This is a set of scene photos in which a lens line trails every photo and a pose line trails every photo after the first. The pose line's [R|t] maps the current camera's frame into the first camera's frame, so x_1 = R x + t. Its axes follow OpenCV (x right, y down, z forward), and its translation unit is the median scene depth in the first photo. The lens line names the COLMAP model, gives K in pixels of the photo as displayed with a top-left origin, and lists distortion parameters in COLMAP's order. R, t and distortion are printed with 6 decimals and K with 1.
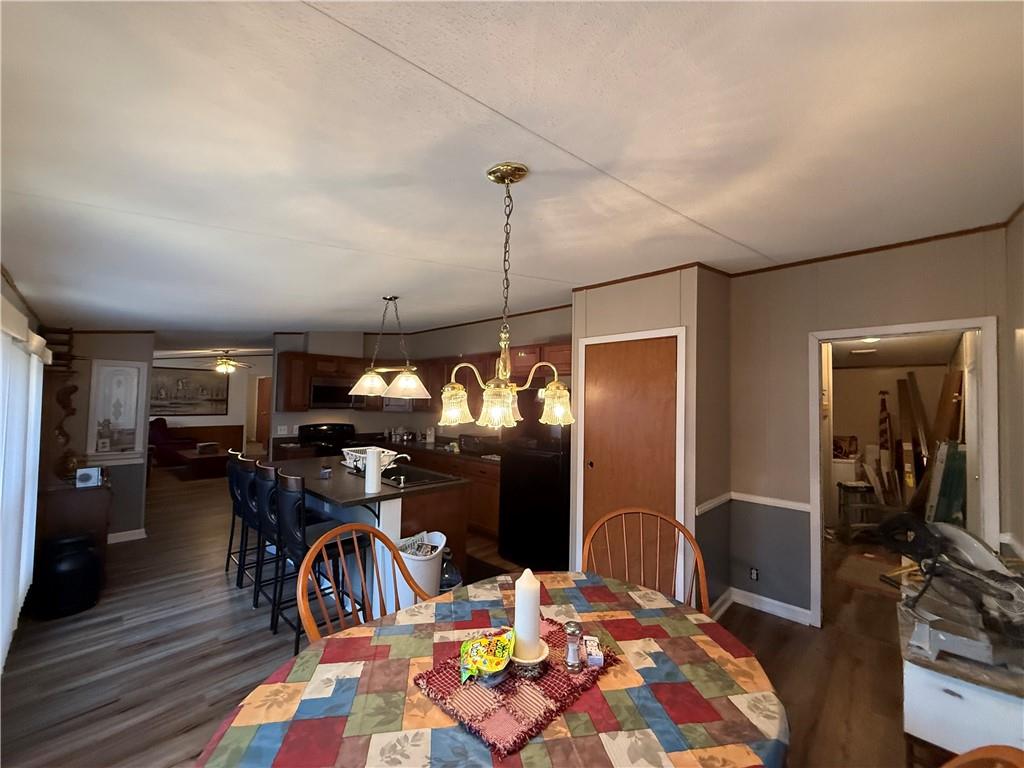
lens RADIAL K [[408.9, 0, 510.7], [0, 408.9, 382.3], [0, 0, 1]] dist [-0.000791, 0.000206]
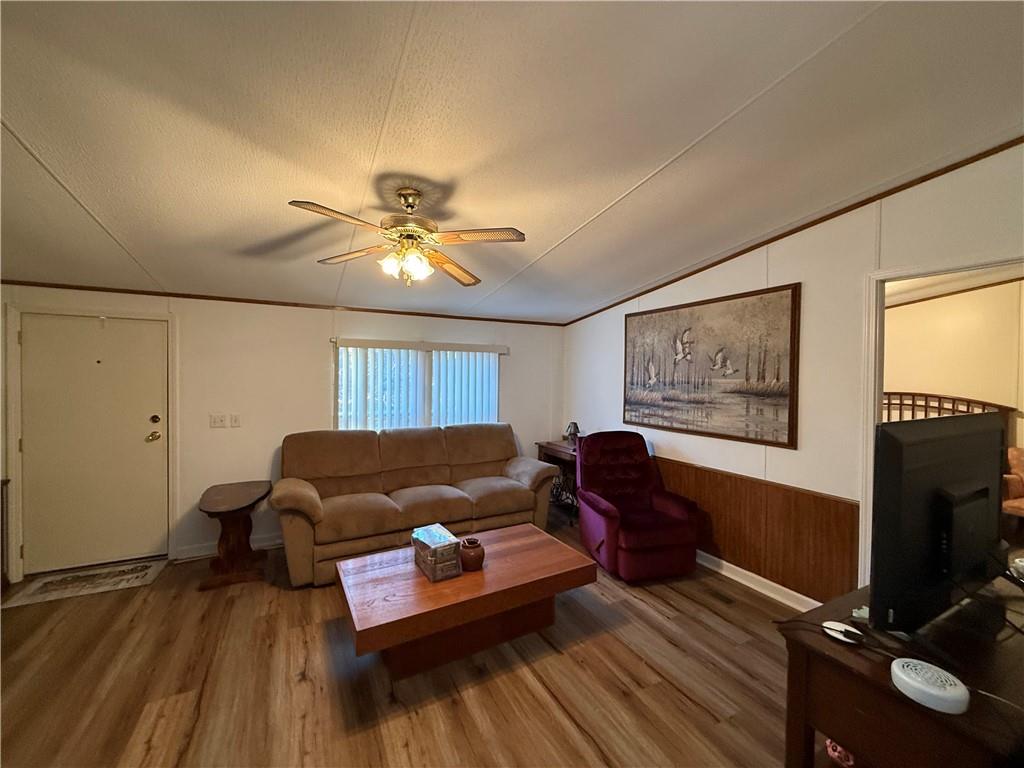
lens RADIAL K [[408.9, 0, 510.5], [0, 408.9, 382.7], [0, 0, 1]] dist [-0.000791, 0.000206]
pose [[-0.315095, -0.006815, -0.949036, -0.694806], [0.025727, 0.999545, -0.015719, 0.066149], [0.948711, -0.029369, -0.314777, 1.669520]]
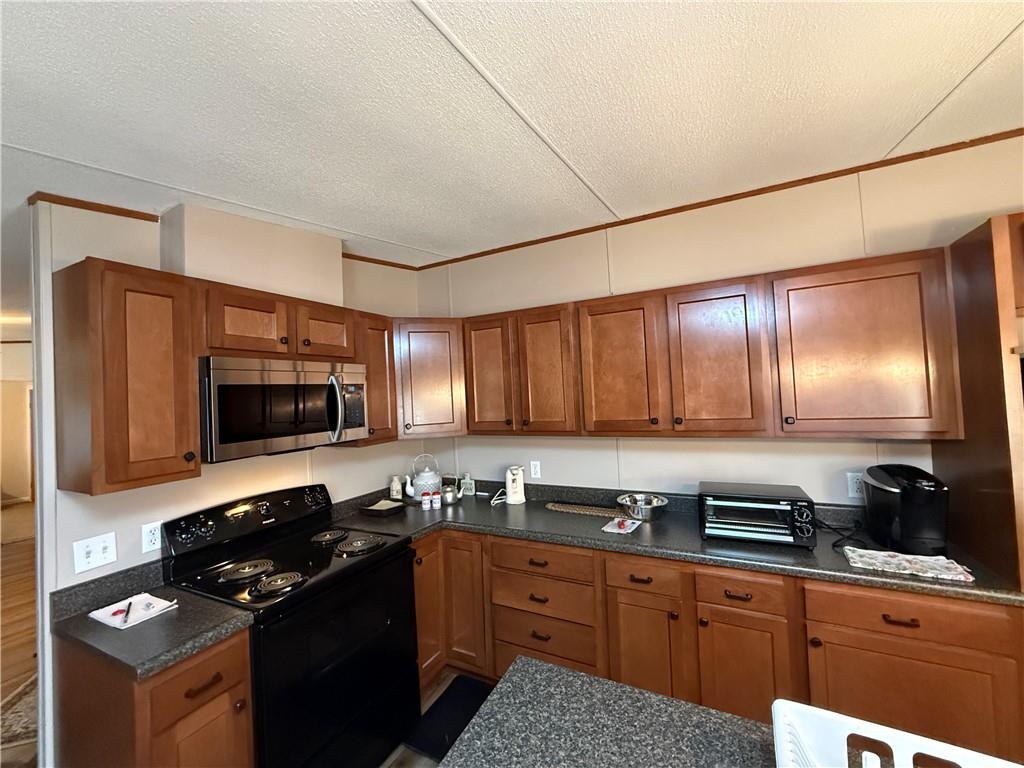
lens RADIAL K [[408.9, 0, 506.8], [0, 408.9, 382.1], [0, 0, 1]] dist [-0.000791, 0.000206]
pose [[0.956440, -0.053511, 0.286982, -0.366226], [0.051168, 0.998567, 0.015665, 0.011935], [-0.287409, -0.000299, 0.957808, 0.657754]]
